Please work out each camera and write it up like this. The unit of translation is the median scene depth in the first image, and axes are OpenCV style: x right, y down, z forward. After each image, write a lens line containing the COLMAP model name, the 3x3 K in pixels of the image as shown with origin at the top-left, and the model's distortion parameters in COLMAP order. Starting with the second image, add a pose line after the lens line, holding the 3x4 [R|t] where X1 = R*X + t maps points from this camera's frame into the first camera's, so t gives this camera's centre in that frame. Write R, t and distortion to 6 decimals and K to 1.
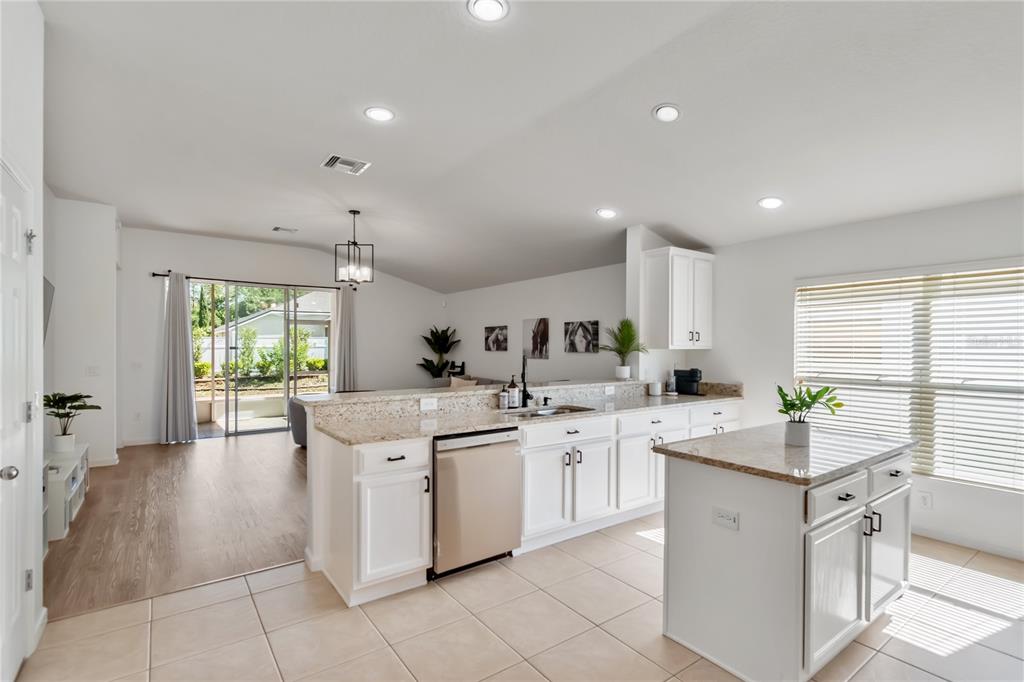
lens RADIAL K [[483.3, 0, 514.5], [0, 483.3, 352.7], [0, 0, 1]] dist [0.000712, 0.000240]
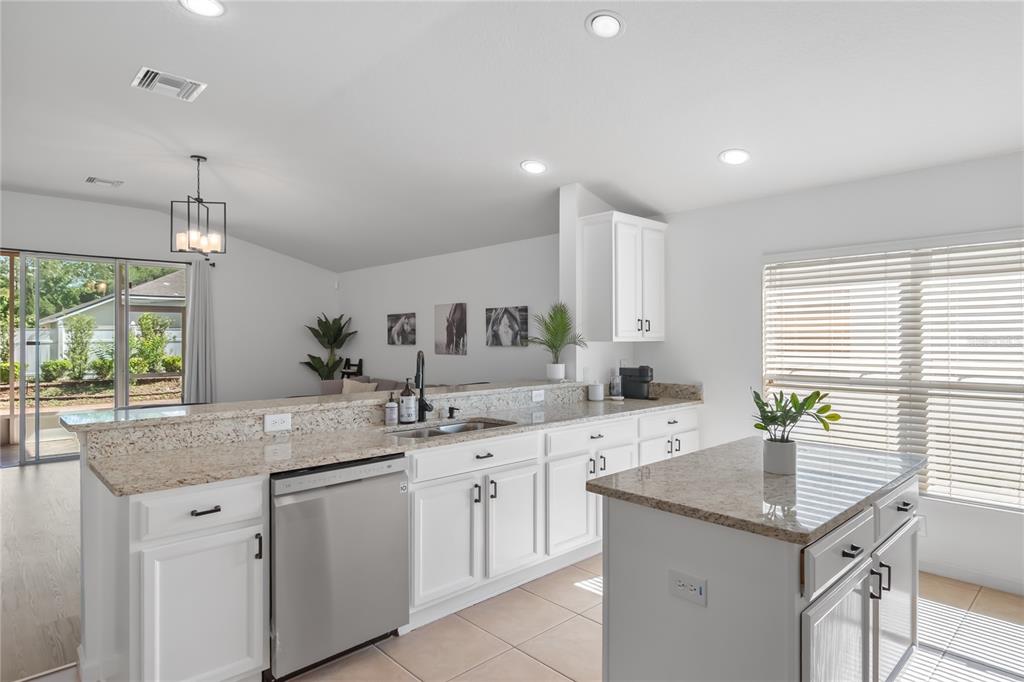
lens RADIAL K [[565.2, 0, 512.0], [0, 565.2, 341.0], [0, 0, 1]] dist [0.001781, 0.000735]
pose [[0.992178, -0.005491, 0.124707, 0.048569], [0.006665, 0.999937, -0.009003, -0.001322], [-0.124650, 0.009764, 0.992153, 0.124476]]
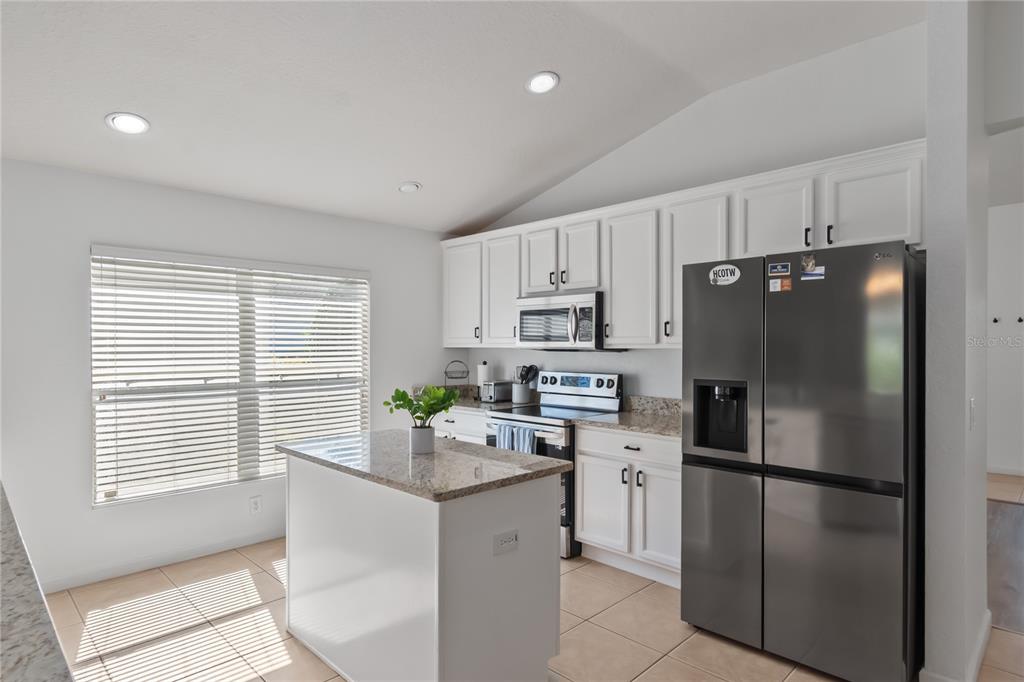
lens RADIAL K [[565.2, 0, 512.0], [0, 565.2, 341.0], [0, 0, 1]] dist [0.001781, 0.000735]
pose [[-0.156014, 0.003544, 0.987748, -0.303970], [0.015538, 0.999879, -0.001134, -0.009222], [-0.987633, 0.015170, -0.156050, 0.613579]]
